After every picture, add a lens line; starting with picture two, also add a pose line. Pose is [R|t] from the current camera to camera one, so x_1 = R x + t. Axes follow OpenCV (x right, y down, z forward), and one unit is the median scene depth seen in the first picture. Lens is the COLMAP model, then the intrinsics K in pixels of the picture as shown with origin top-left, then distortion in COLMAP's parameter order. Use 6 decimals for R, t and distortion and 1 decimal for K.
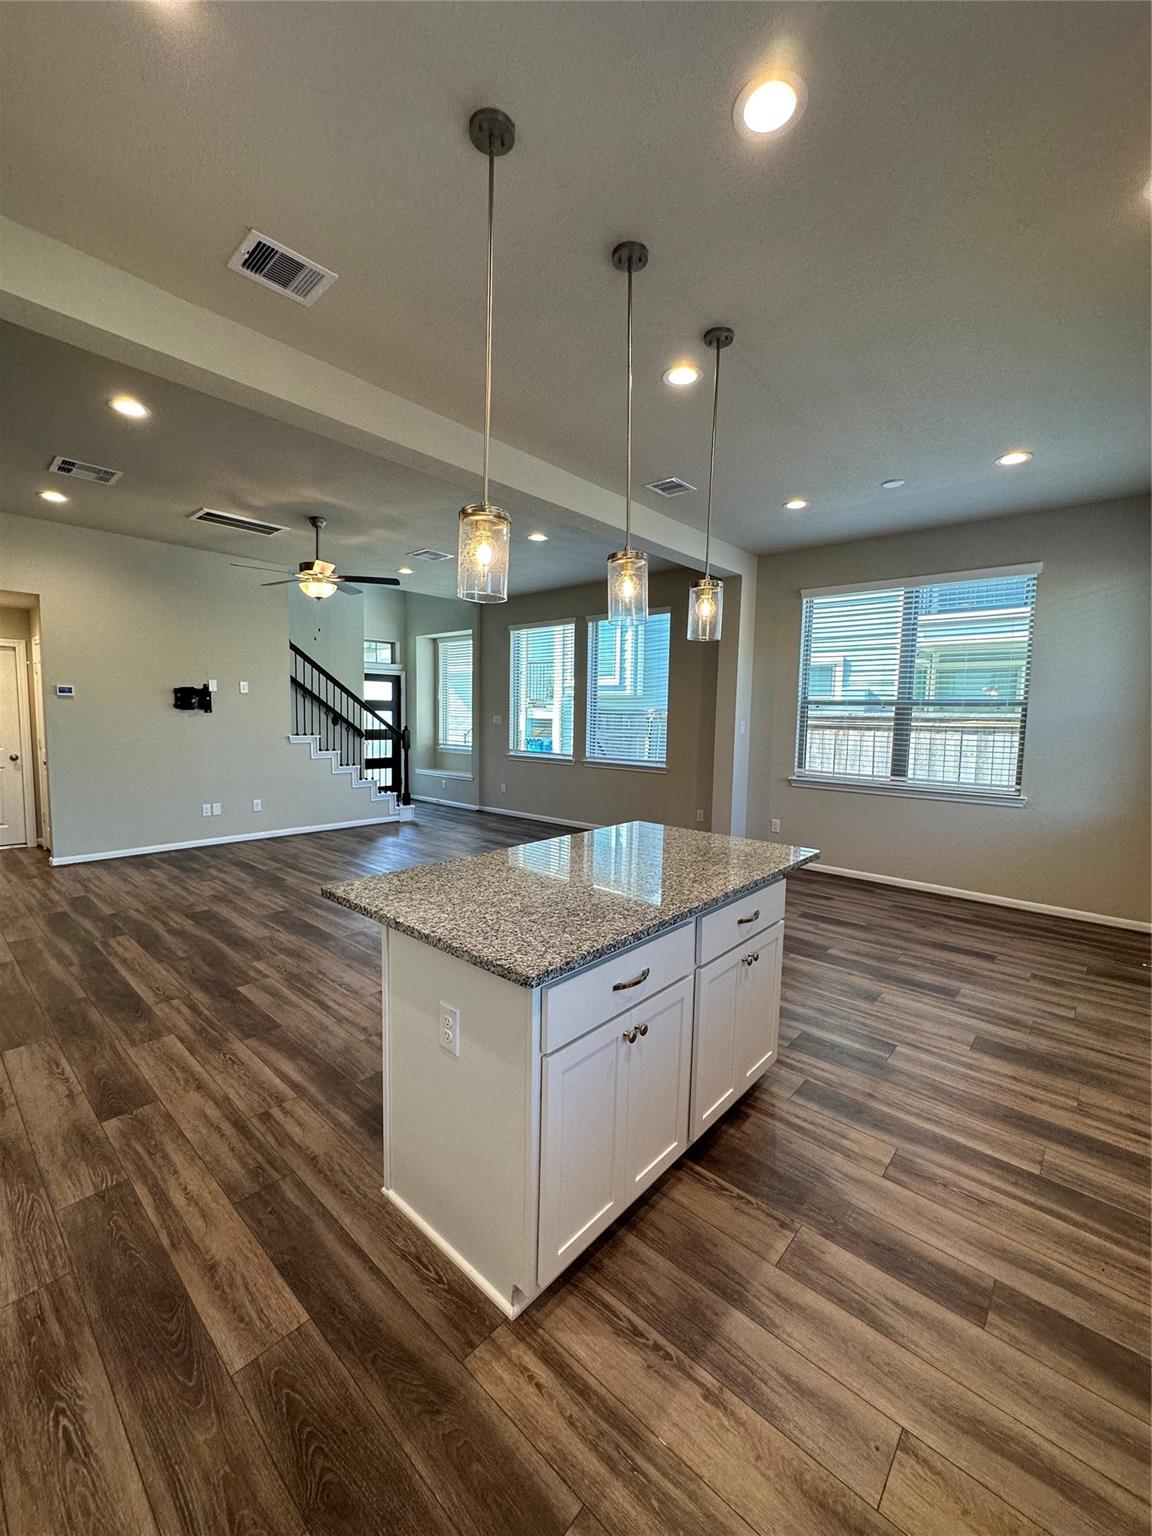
lens RADIAL K [[612.4, 0, 576.5], [0, 612.4, 768.9], [0, 0, 1]] dist [-0.001814, -0.000241]
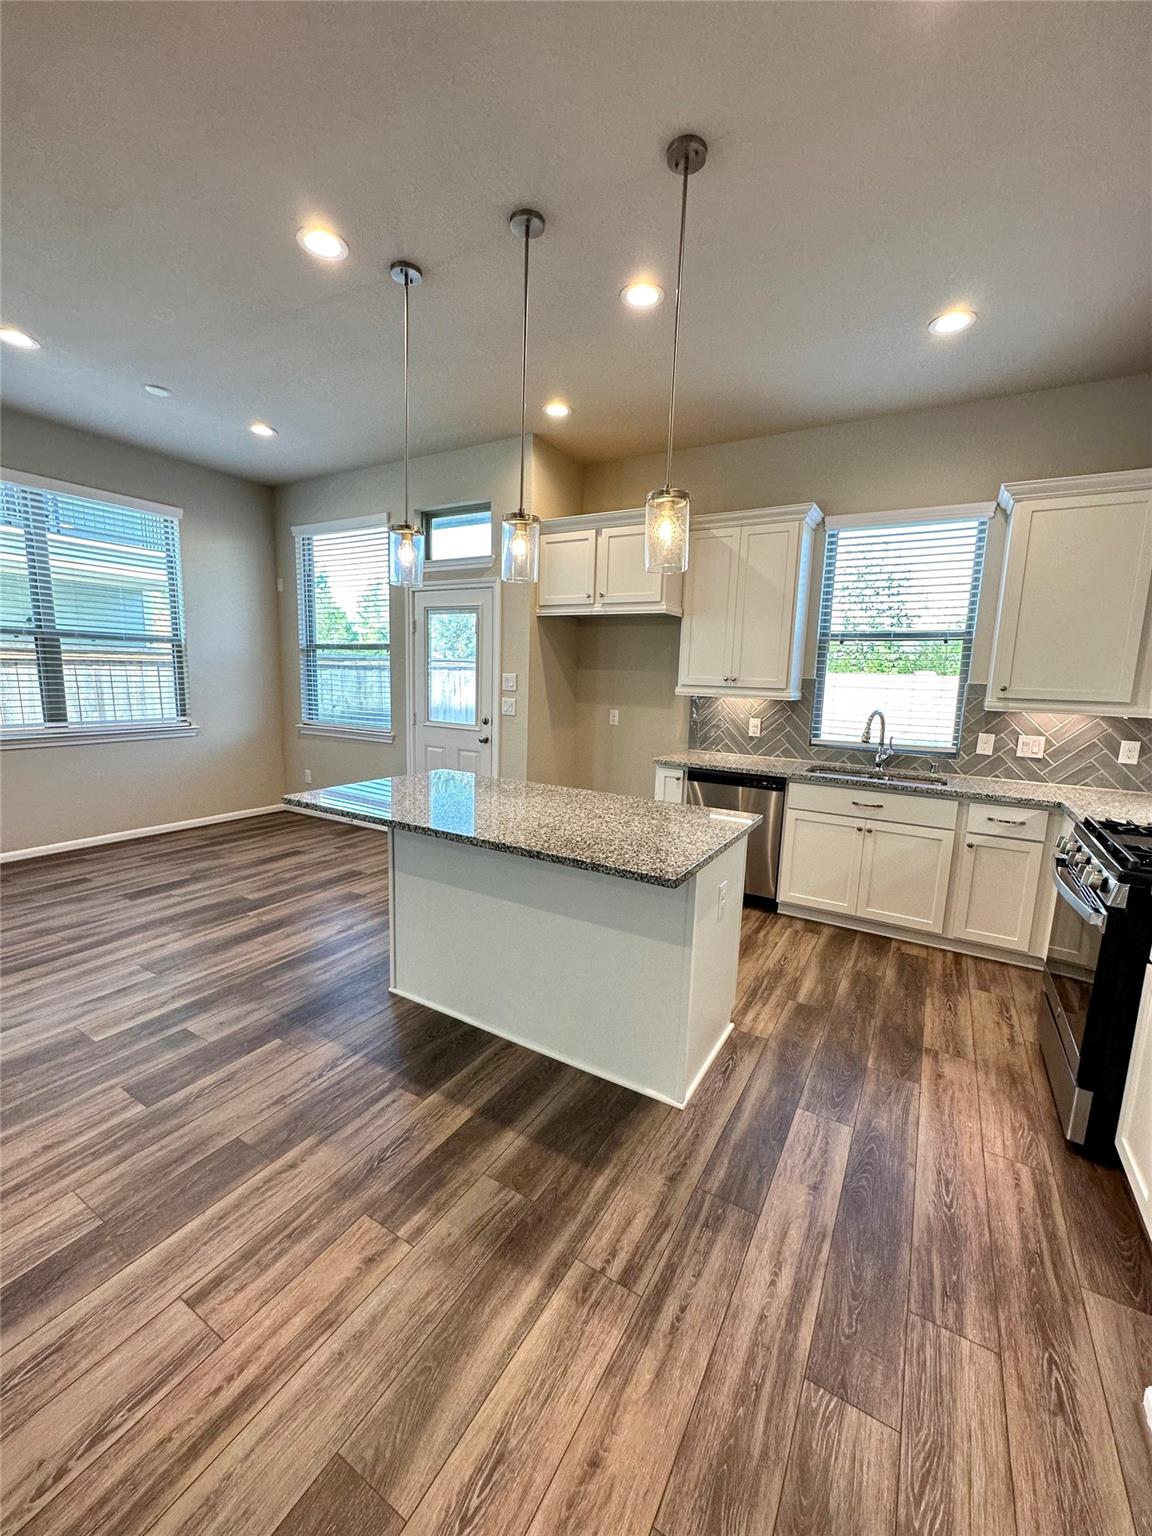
lens RADIAL K [[612.4, 0, 579.0], [0, 612.4, 767.3], [0, 0, 1]] dist [-0.001814, -0.000241]
pose [[-0.192373, -0.174366, 0.965707, -0.670548], [0.053344, 0.980774, 0.187713, -0.071040], [-0.979871, 0.087626, -0.179373, 0.718170]]
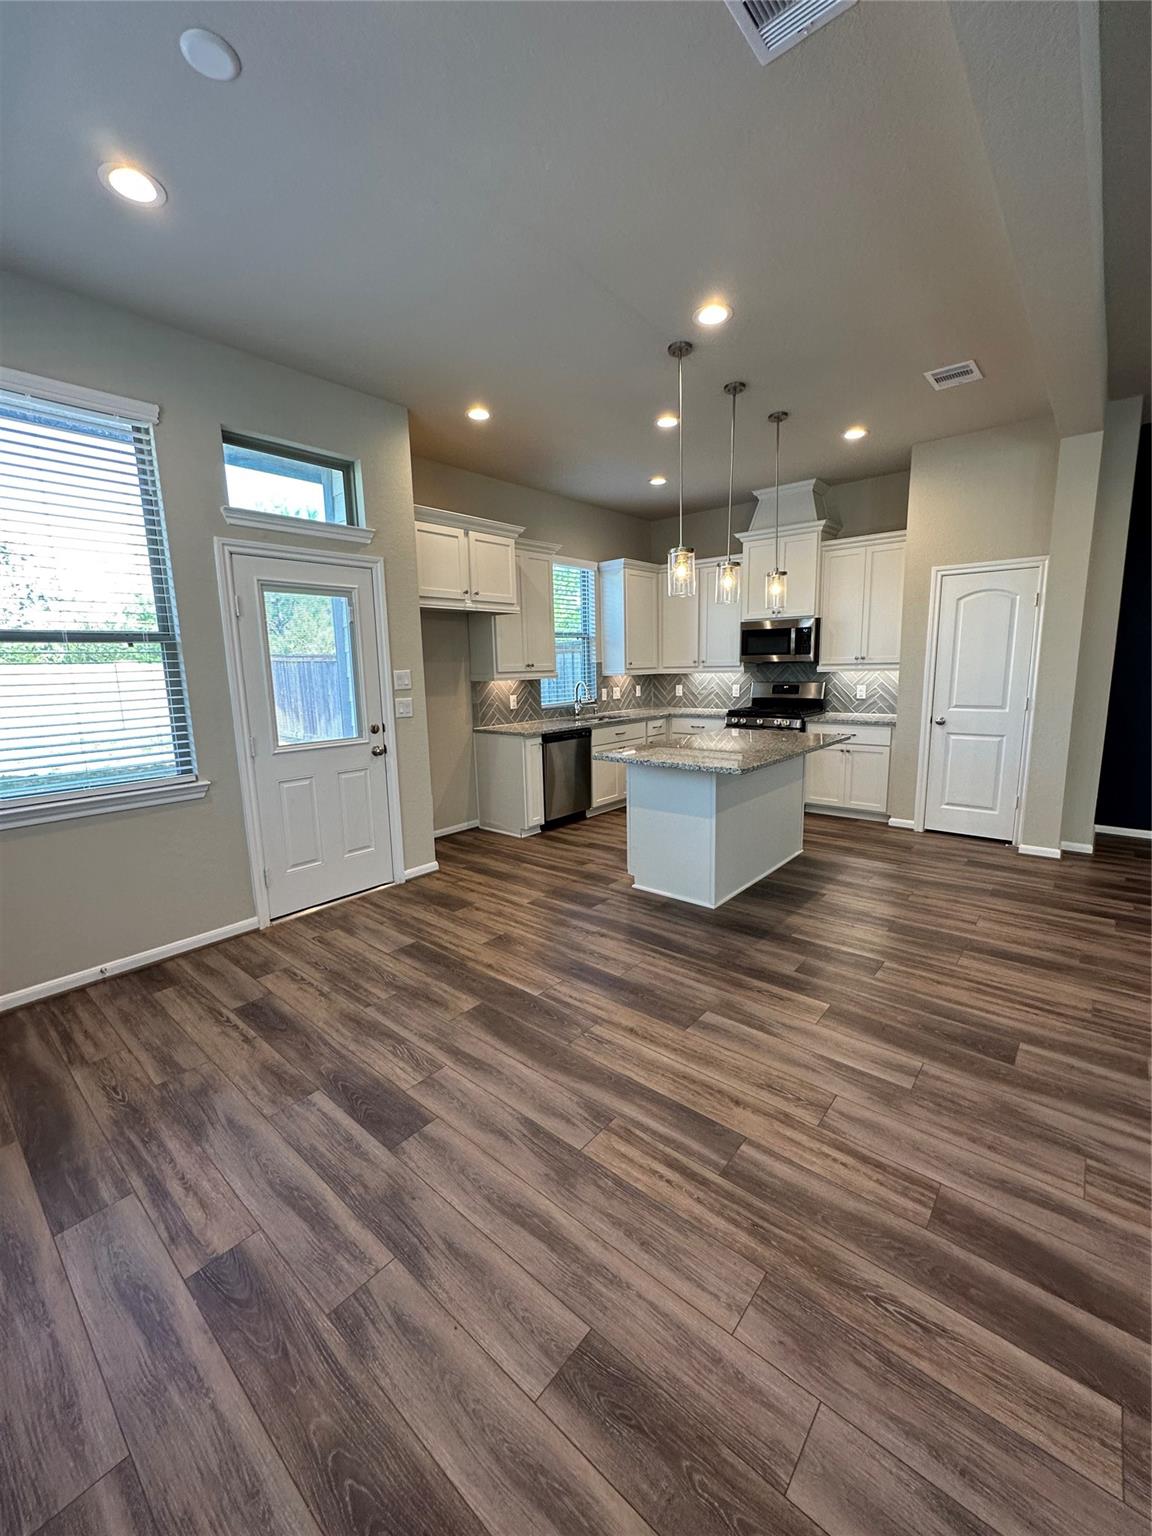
lens RADIAL K [[612.4, 0, 576.8], [0, 612.4, 766.7], [0, 0, 1]] dist [-0.001814, -0.000241]
pose [[-0.999790, 0.006124, -0.019572, 0.348257], [0.000981, 0.967561, 0.252635, -0.145470], [0.020484, 0.252562, -0.967364, 1.783437]]
